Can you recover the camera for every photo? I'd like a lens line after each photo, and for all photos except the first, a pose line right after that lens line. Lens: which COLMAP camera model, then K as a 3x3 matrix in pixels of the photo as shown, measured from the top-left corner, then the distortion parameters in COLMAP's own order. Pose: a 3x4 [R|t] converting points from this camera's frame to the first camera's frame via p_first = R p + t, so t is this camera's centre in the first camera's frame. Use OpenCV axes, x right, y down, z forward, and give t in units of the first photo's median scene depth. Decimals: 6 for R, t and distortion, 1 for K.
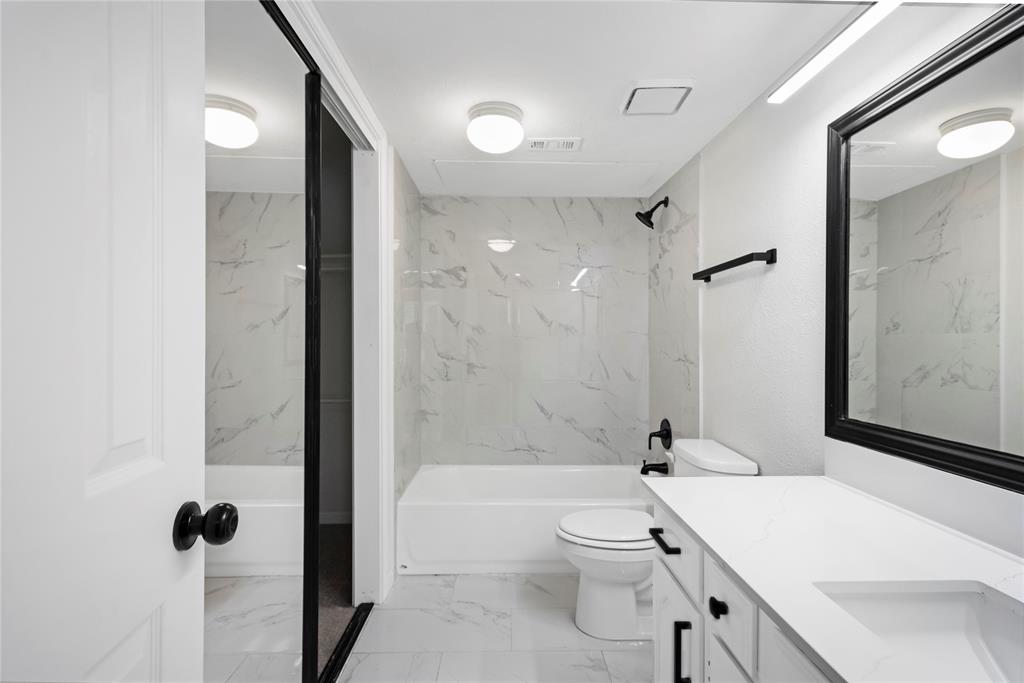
lens RADIAL K [[487.2, 0, 515.8], [0, 487.2, 331.7], [0, 0, 1]] dist [0.002898, 0.000956]
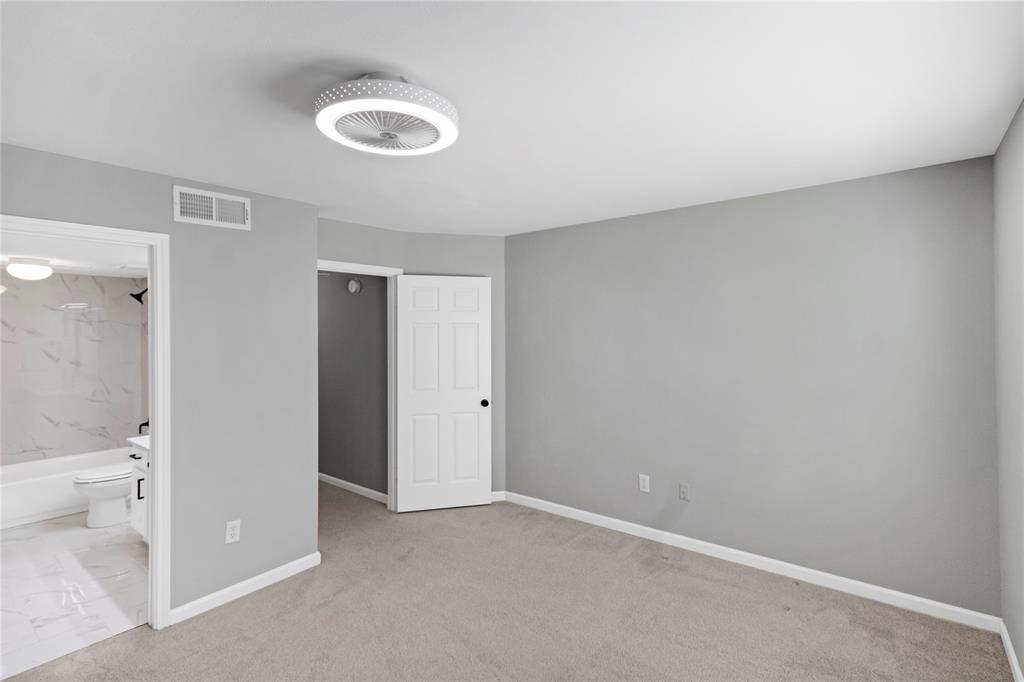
lens RADIAL K [[487.2, 0, 515.8], [0, 487.2, 331.2], [0, 0, 1]] dist [0.002898, 0.000956]
pose [[0.634598, -0.003559, 0.772834, -0.189363], [-0.010095, 0.999866, 0.012894, -0.137167], [-0.772776, -0.015985, 0.634477, -0.987649]]
